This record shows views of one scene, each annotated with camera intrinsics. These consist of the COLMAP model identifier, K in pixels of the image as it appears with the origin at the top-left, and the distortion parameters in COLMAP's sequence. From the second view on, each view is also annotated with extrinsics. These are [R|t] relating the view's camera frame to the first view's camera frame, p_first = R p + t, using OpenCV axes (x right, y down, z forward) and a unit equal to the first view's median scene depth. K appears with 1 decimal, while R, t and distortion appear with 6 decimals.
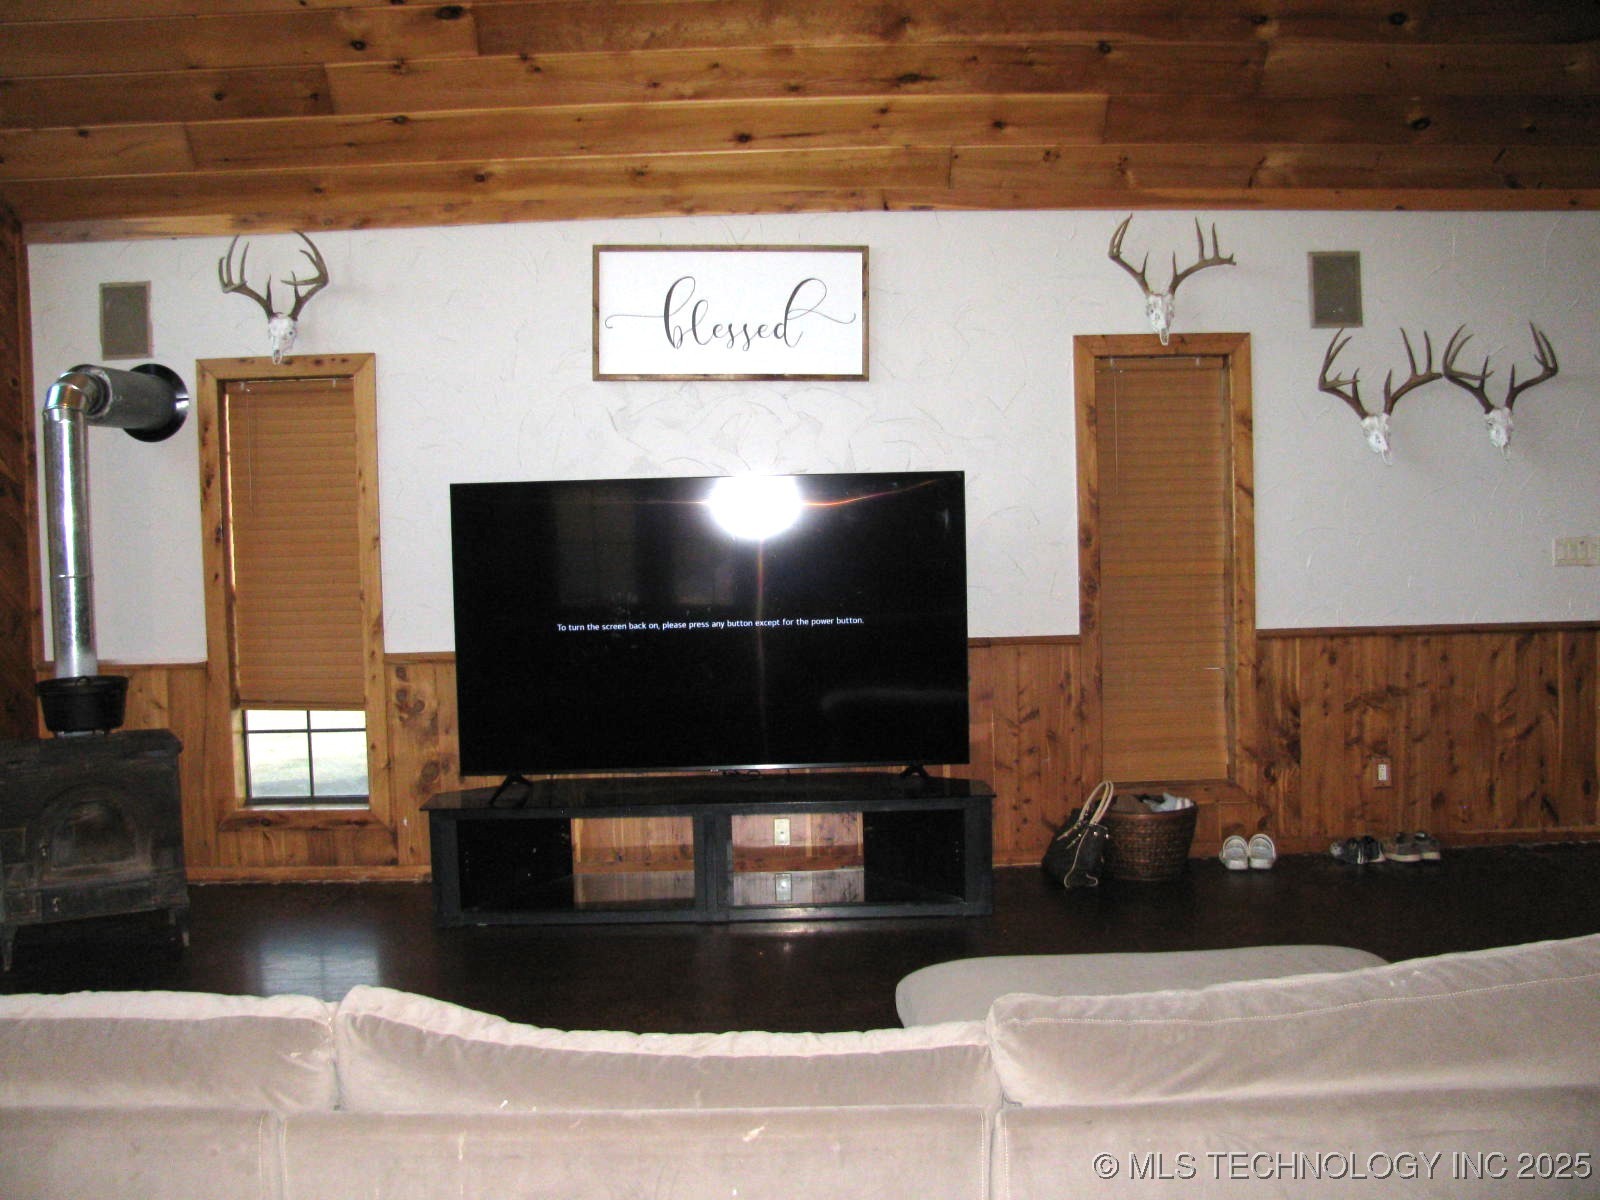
lens RADIAL K [[1675.8, 0, 776.7], [0, 1675.8, 569.0], [0, 0, 1]] dist [-0.216613, 0.274258]
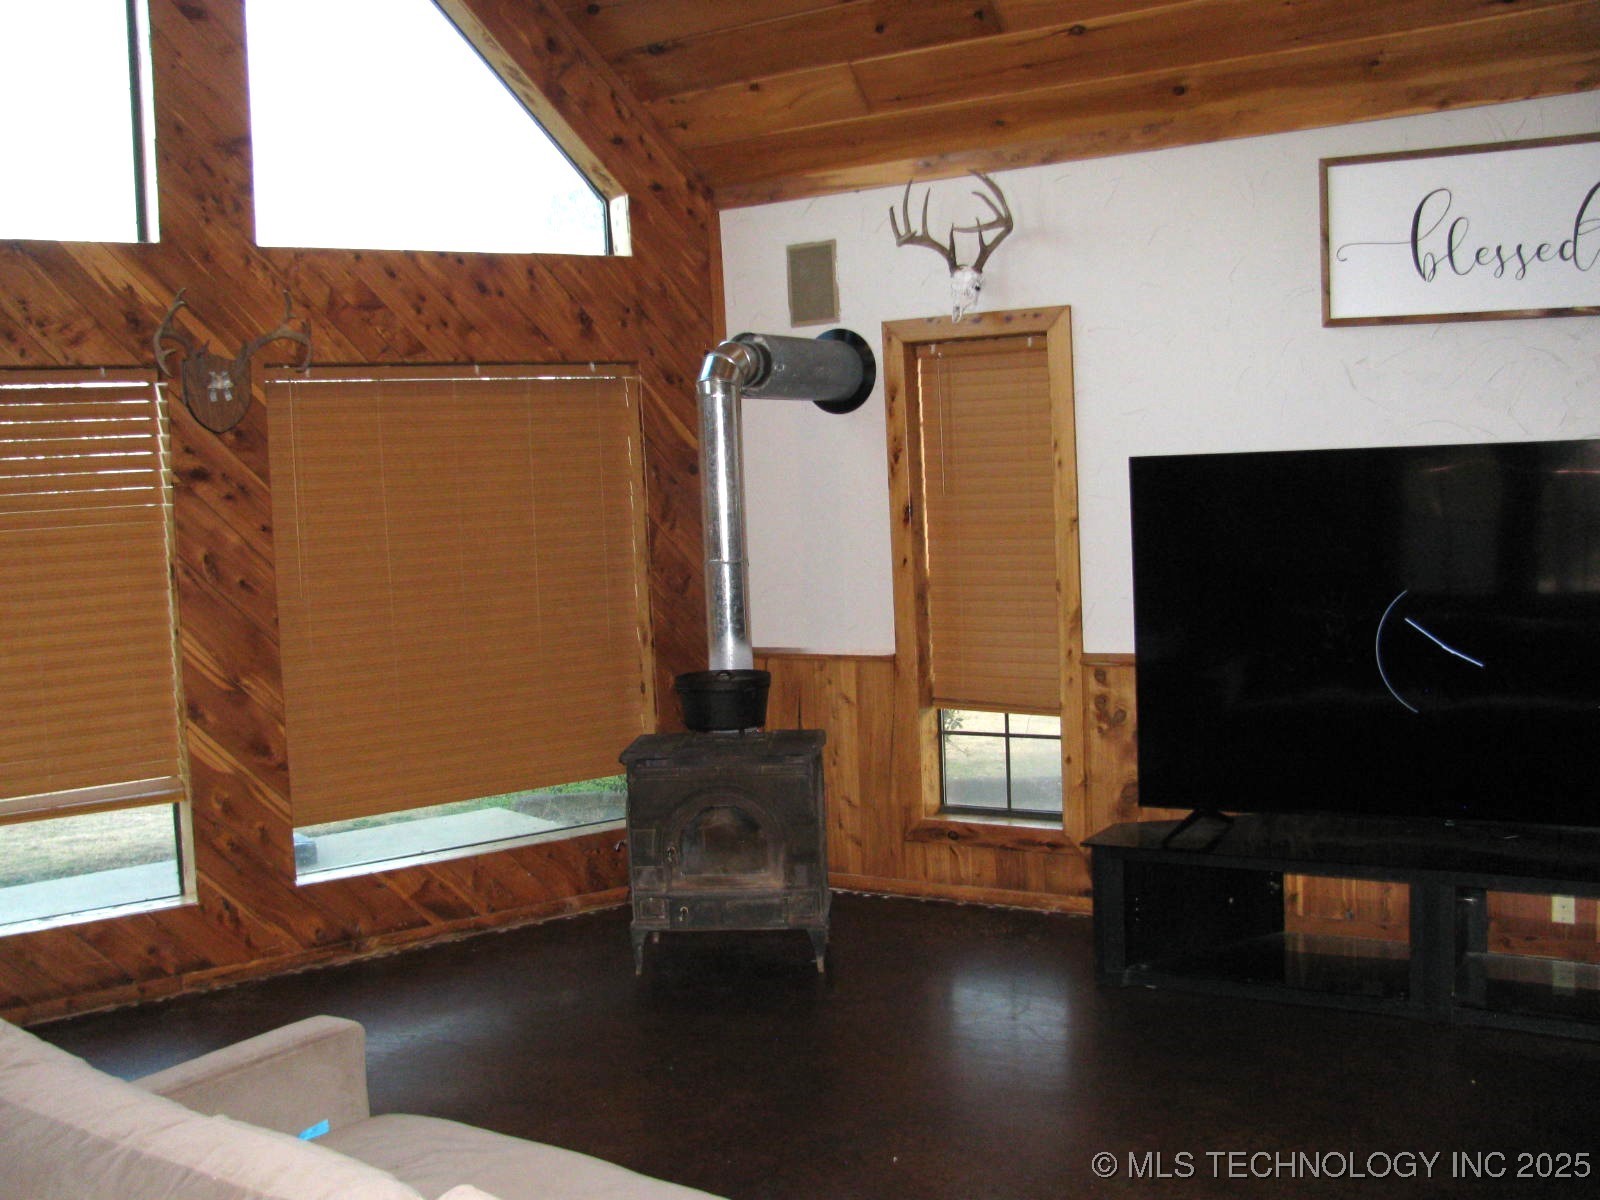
lens RADIAL K [[1675.8, 0, 776.7], [0, 1675.8, 569.0], [0, 0, 1]] dist [-0.216613, 0.274258]
pose [[0.842076, 0.018652, -0.539036, 0.096830], [-0.005992, 0.999664, 0.025232, -0.013931], [0.539325, -0.018017, 0.841905, 0.185938]]
